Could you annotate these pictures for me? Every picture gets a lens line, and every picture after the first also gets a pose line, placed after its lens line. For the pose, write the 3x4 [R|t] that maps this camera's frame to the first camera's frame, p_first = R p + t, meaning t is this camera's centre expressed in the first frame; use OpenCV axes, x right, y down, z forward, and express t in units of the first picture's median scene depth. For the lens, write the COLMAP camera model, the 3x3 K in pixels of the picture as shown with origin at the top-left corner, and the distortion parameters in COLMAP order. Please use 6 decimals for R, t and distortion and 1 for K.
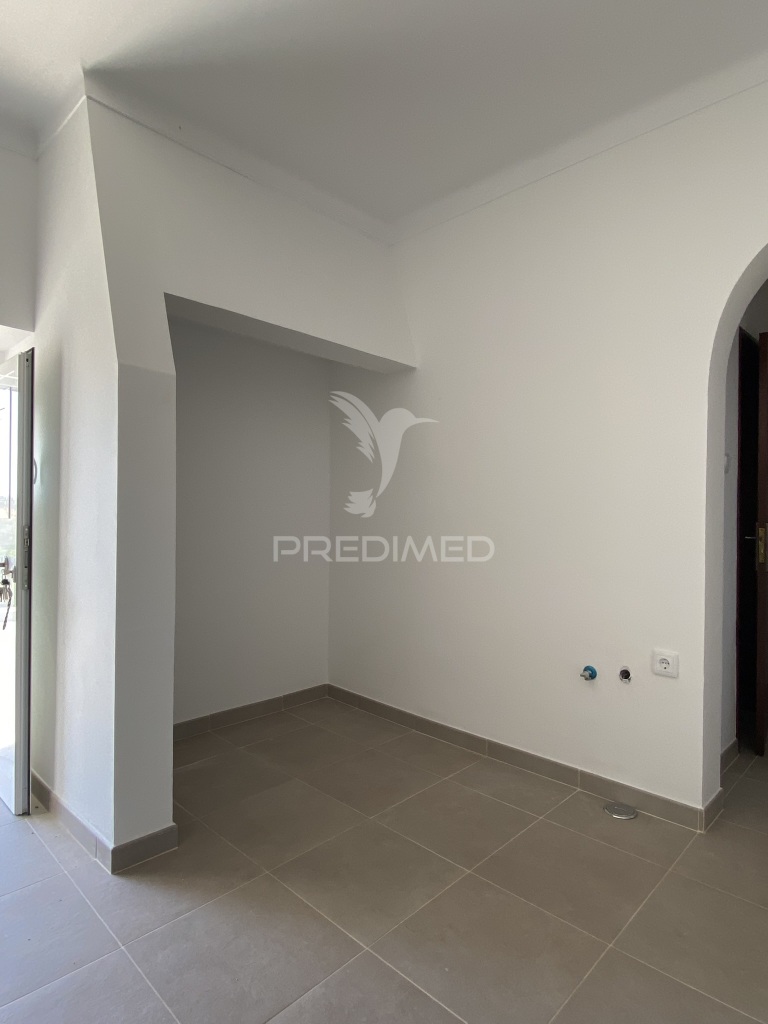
lens RADIAL K [[571.0, 0, 385.7], [0, 571.0, 513.4], [0, 0, 1]] dist [0.026474, -0.021106]
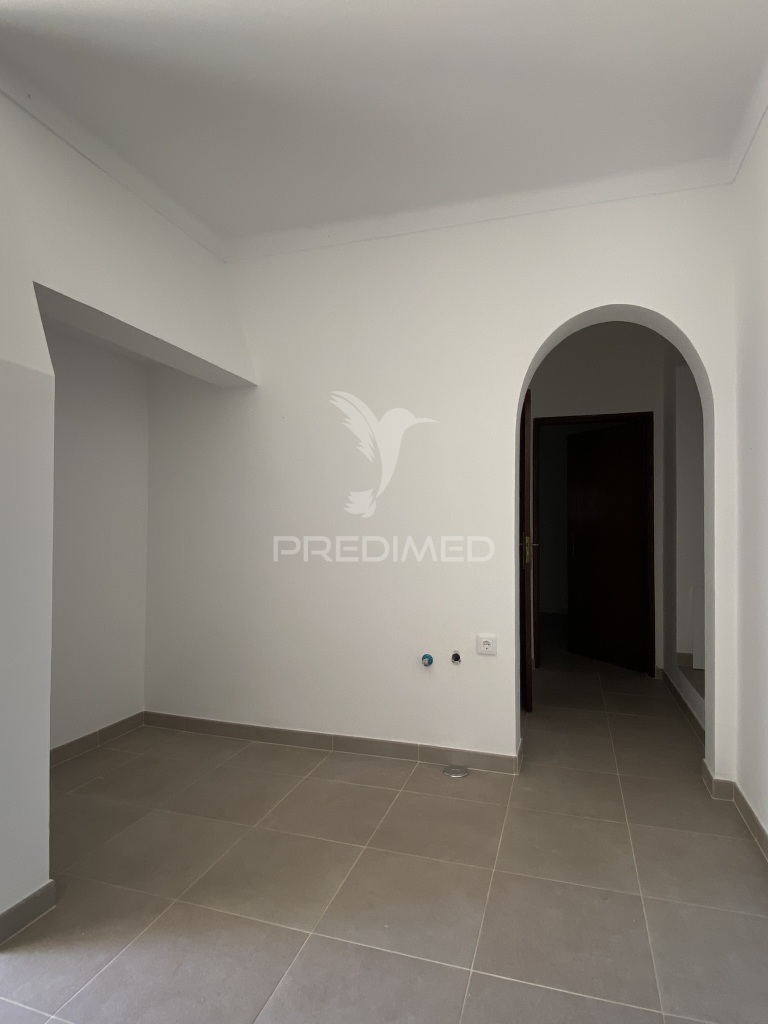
lens RADIAL K [[571.0, 0, 380.5], [0, 571.0, 513.2], [0, 0, 1]] dist [0.026474, -0.021106]
pose [[0.899642, 0.000565, 0.436628, -0.262147], [0.008695, 0.999778, -0.019209, -0.003657], [-0.436542, 0.021077, 0.899437, -0.025909]]
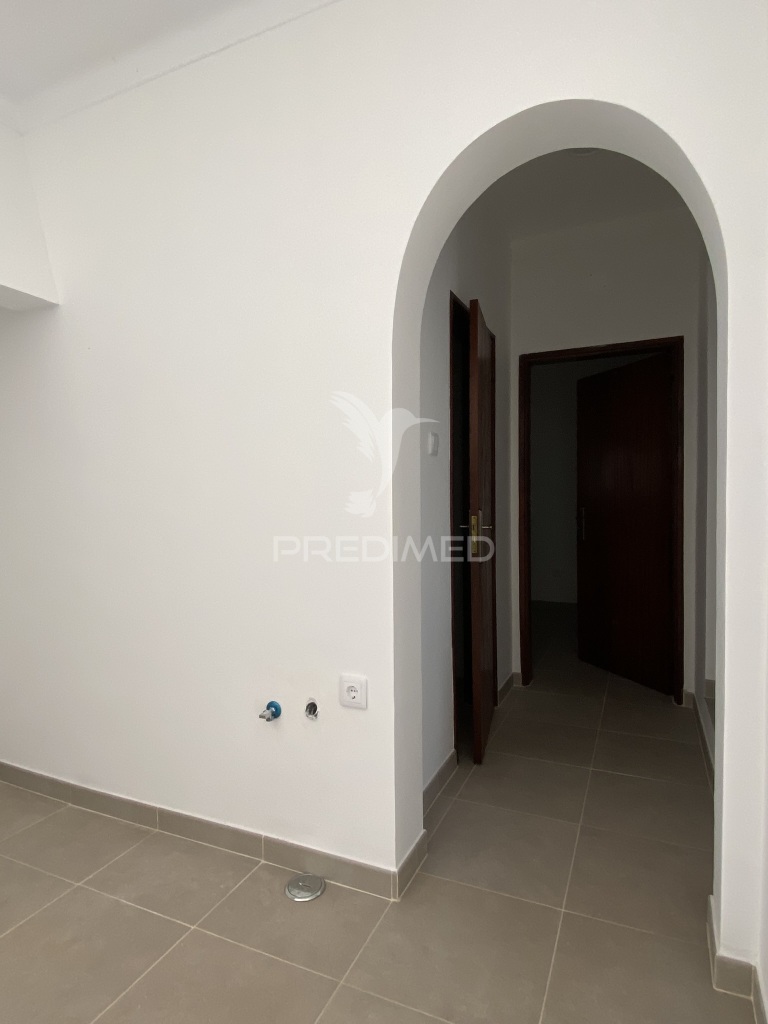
lens RADIAL K [[571.0, 0, 384.8], [0, 571.0, 515.3], [0, 0, 1]] dist [0.026474, -0.021106]
pose [[0.941033, -0.031100, 0.336884, 0.264227], [0.023495, 0.999369, 0.026629, -0.000012], [-0.337499, -0.017144, 0.941170, 0.247374]]
